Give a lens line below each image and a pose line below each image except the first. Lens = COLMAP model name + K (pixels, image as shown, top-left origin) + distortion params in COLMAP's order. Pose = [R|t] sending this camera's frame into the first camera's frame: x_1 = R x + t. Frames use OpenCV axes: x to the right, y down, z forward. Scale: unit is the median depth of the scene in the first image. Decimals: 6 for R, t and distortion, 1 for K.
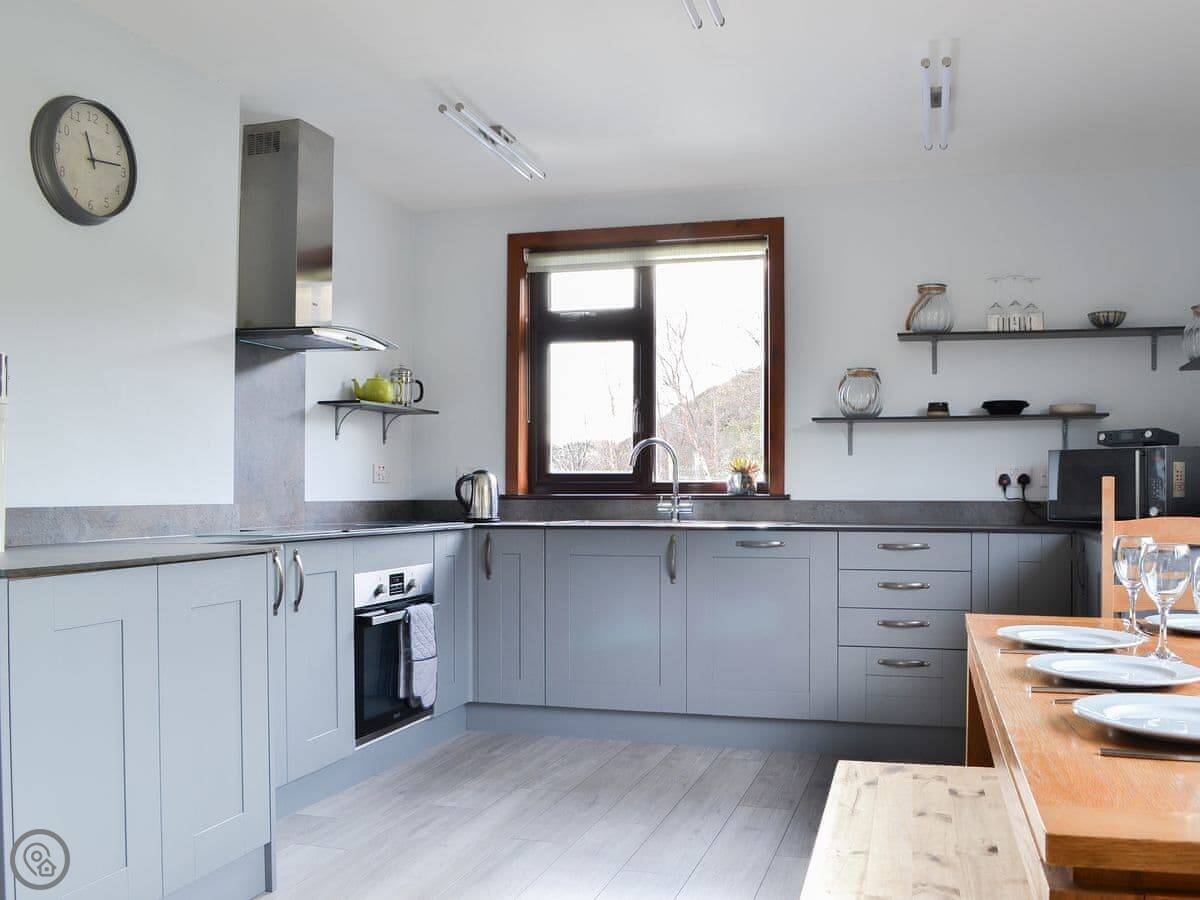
lens RADIAL K [[1129.6, 0, 606.9], [0, 1129.6, 466.7], [0, 0, 1]] dist [-0.074959, 0.006302]
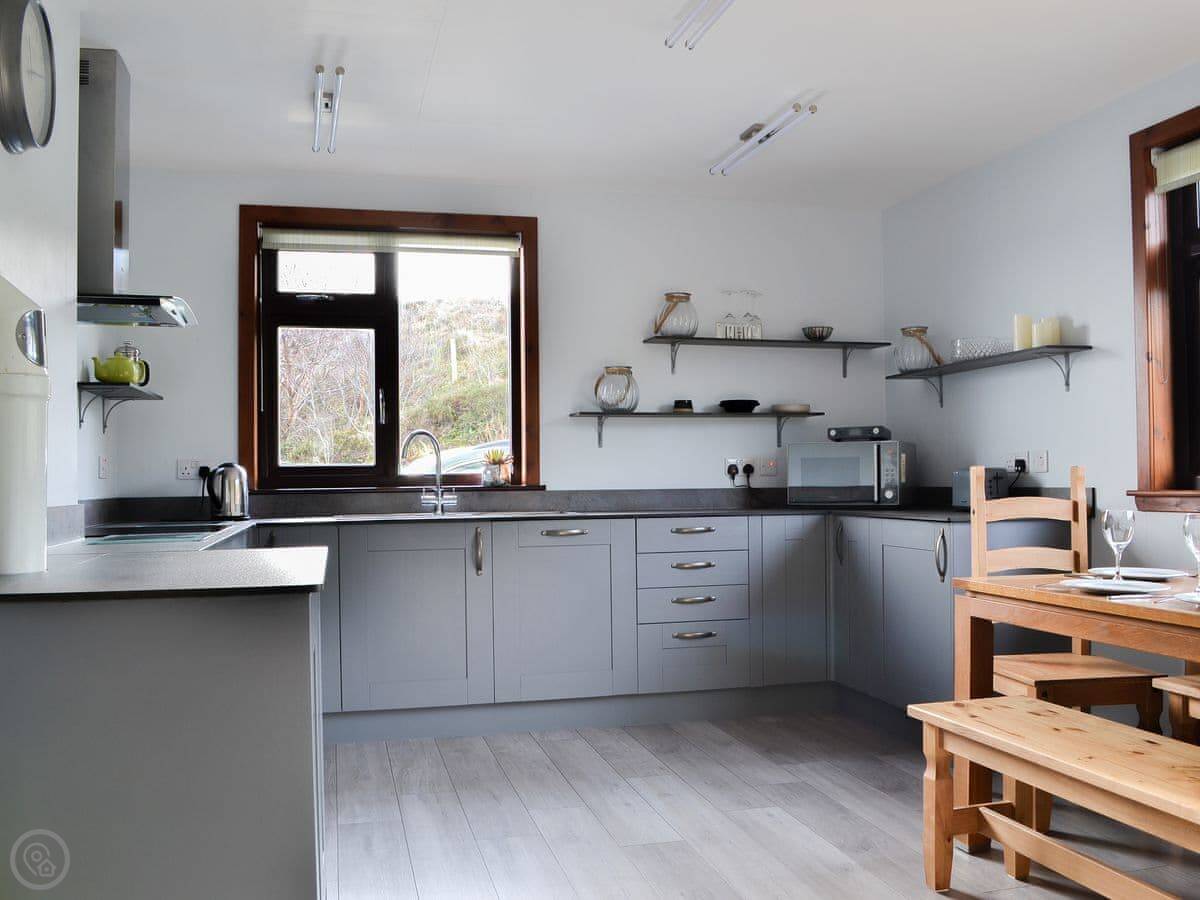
lens RADIAL K [[1129.6, 0, 606.9], [0, 1129.6, 466.7], [0, 0, 1]] dist [-0.074959, 0.006302]
pose [[0.863423, -0.005455, 0.504450, -0.318870], [0.001948, 0.999970, 0.007480, 0.000071], [-0.504476, -0.005476, 0.863408, 0.071263]]
